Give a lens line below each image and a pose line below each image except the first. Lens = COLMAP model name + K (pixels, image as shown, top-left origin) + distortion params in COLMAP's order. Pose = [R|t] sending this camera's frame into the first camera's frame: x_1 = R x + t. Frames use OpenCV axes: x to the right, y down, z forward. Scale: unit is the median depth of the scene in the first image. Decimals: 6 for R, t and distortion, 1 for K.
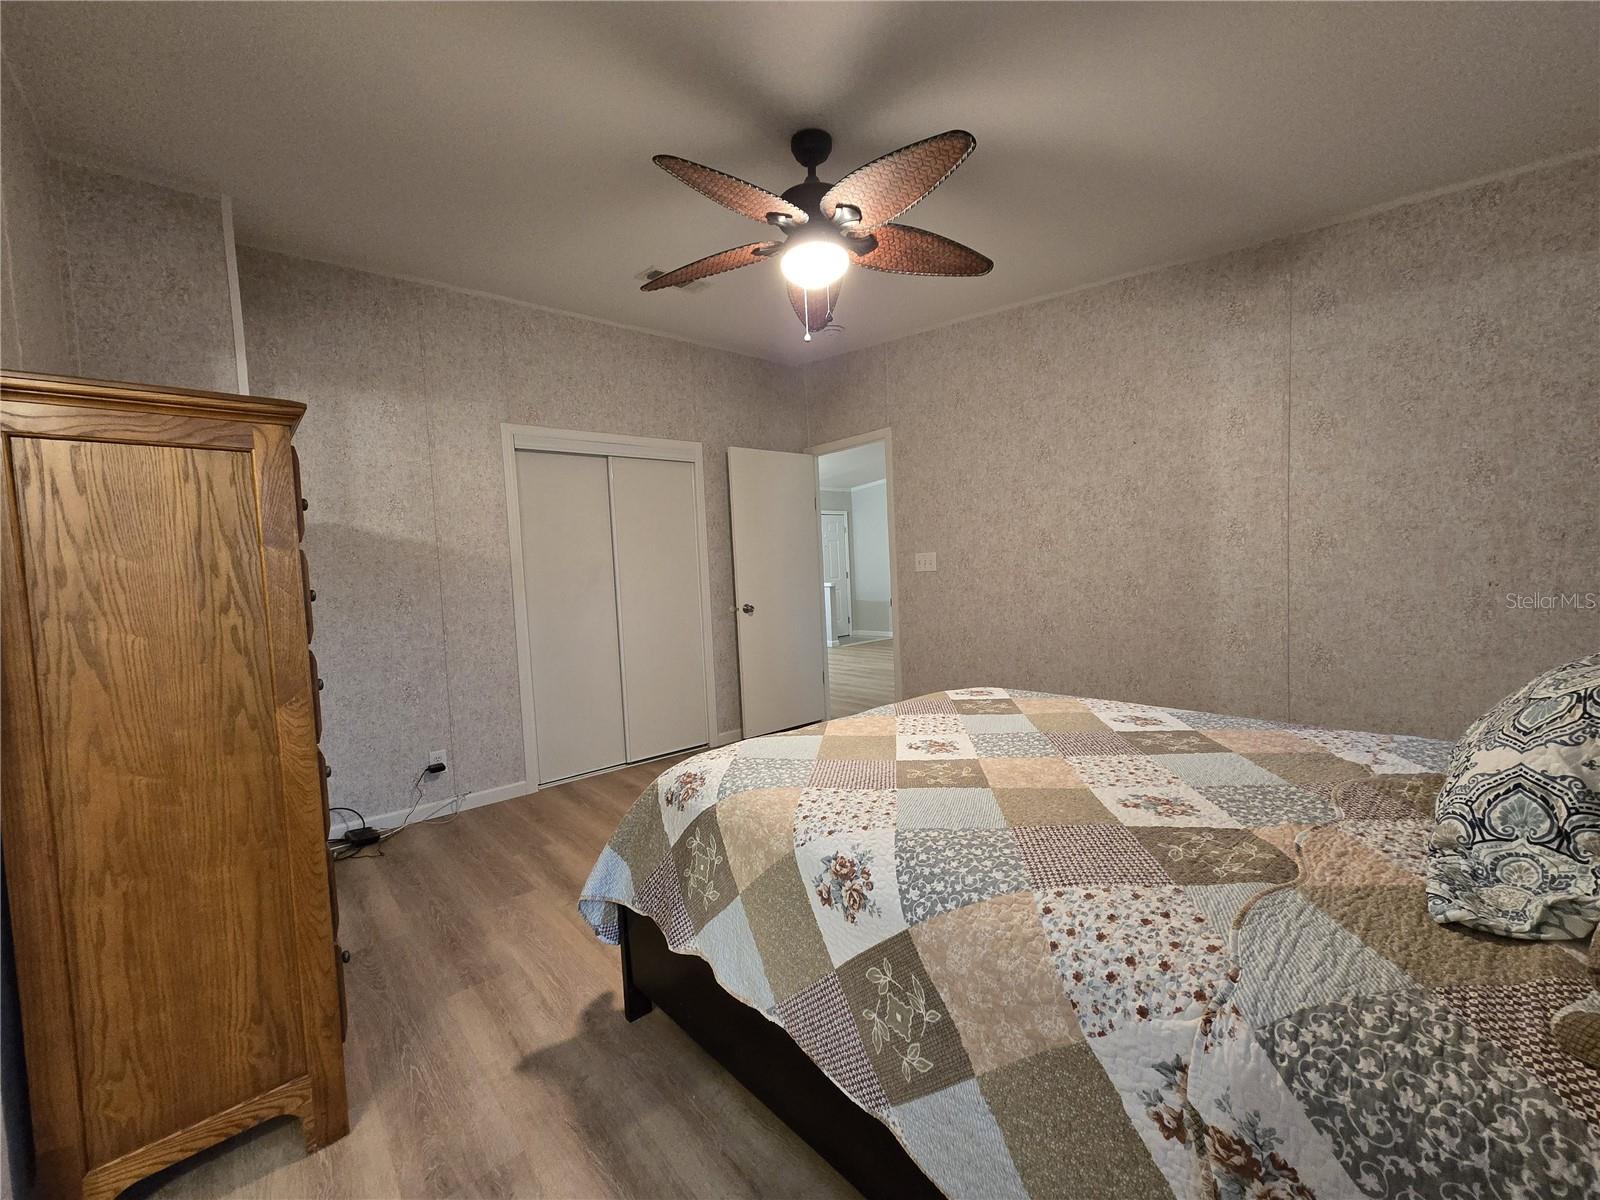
lens RADIAL K [[654.8, 0, 801.5], [0, 654.8, 600.6], [0, 0, 1]] dist [0.001188, 0.001387]
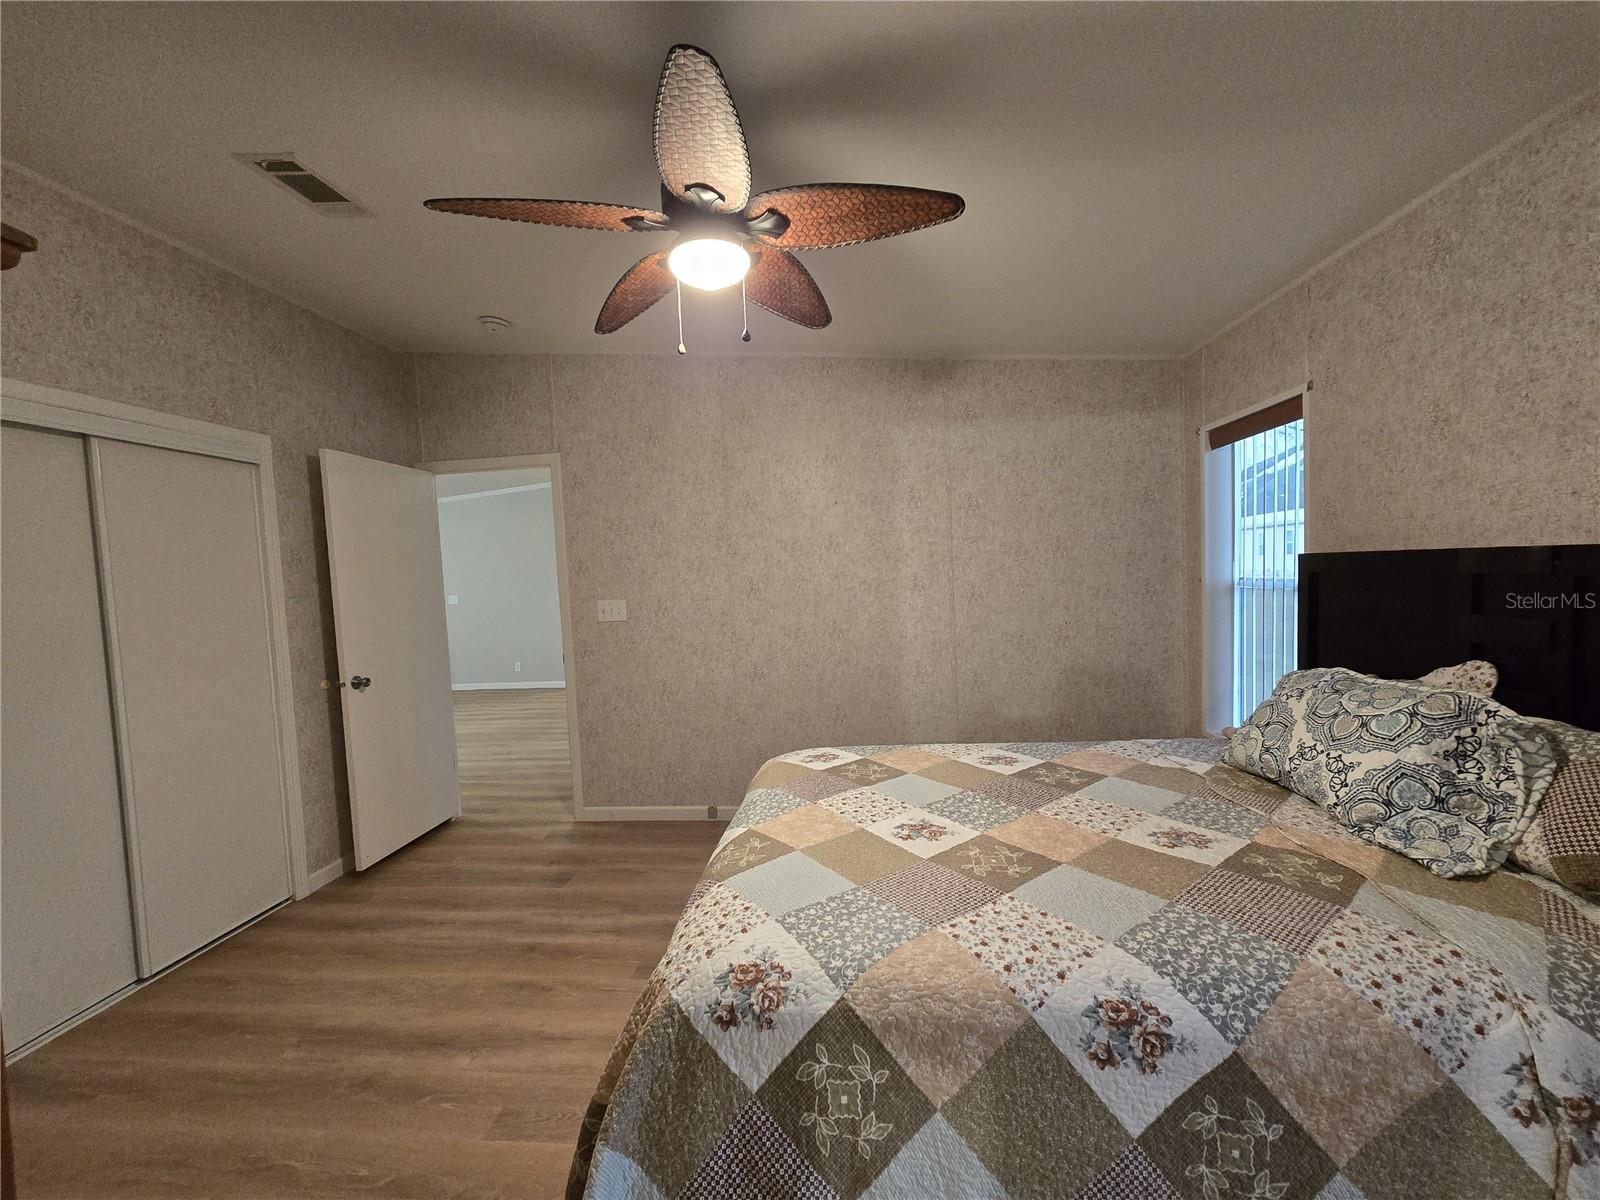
lens RADIAL K [[654.8, 0, 799.2], [0, 654.8, 601.2], [0, 0, 1]] dist [0.001188, 0.001387]
pose [[0.729109, -0.015473, 0.684223, -0.669428], [0.046835, 0.998529, -0.027326, -0.102410], [-0.682793, 0.051969, 0.728761, 0.517585]]
